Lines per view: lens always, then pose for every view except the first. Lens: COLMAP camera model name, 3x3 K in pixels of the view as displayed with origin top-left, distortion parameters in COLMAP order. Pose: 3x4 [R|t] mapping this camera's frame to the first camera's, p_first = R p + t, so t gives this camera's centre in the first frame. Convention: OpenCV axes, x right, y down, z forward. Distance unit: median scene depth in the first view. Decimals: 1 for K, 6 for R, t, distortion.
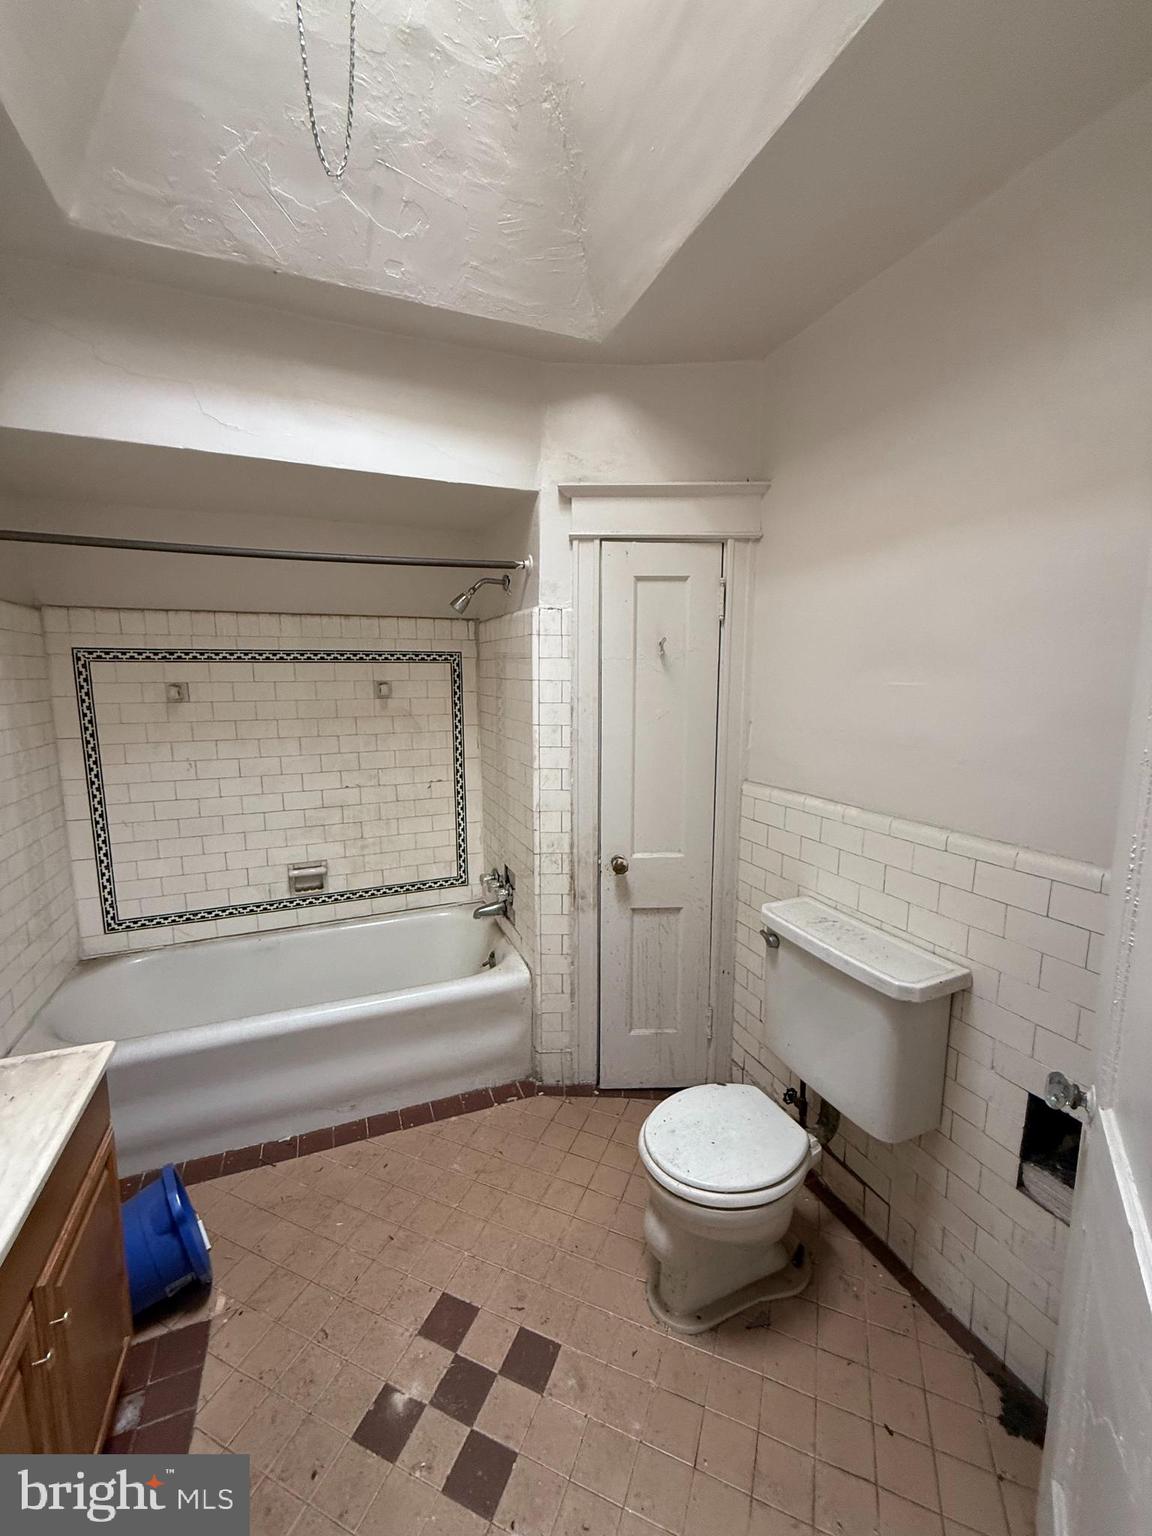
lens RADIAL K [[611.2, 0, 574.1], [0, 611.2, 767.1], [0, 0, 1]] dist [-0.002195, 0.000811]
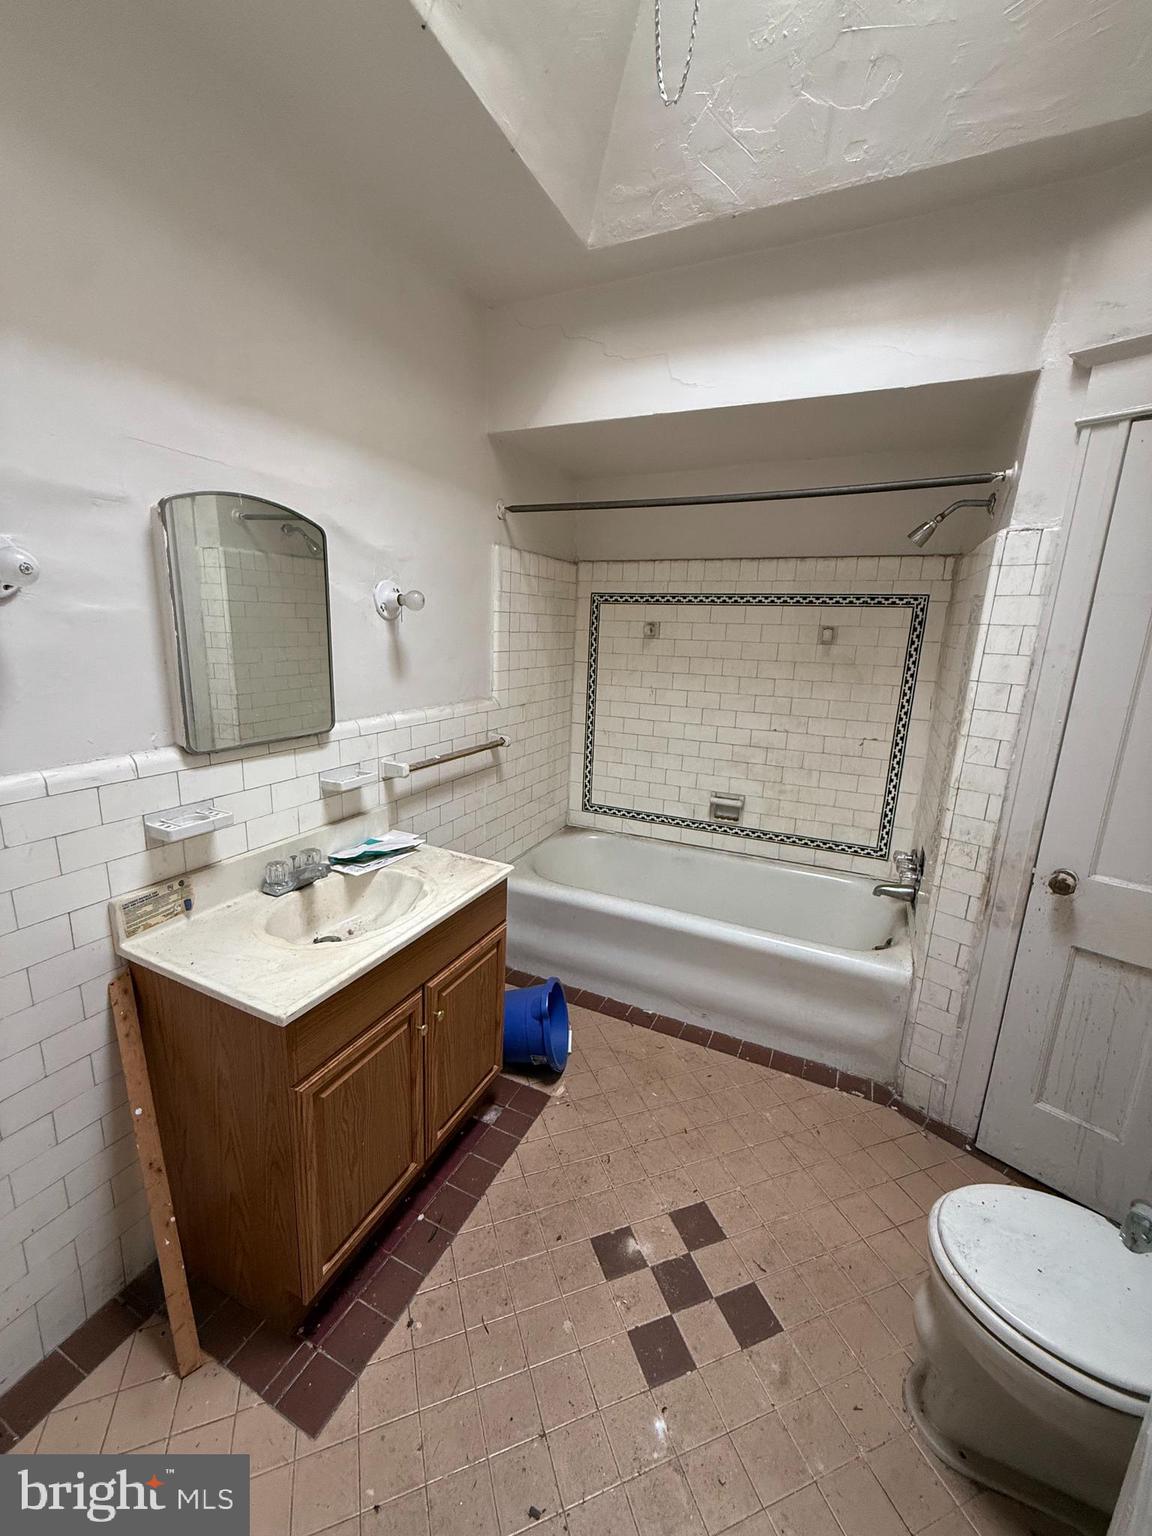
lens RADIAL K [[611.2, 0, 573.8], [0, 611.2, 767.0], [0, 0, 1]] dist [-0.002195, 0.000811]
pose [[0.676926, 0.187687, -0.711720, 0.167047], [-0.140437, 0.982114, 0.125420, 0.014387], [0.722529, 0.015052, 0.691177, 0.065668]]
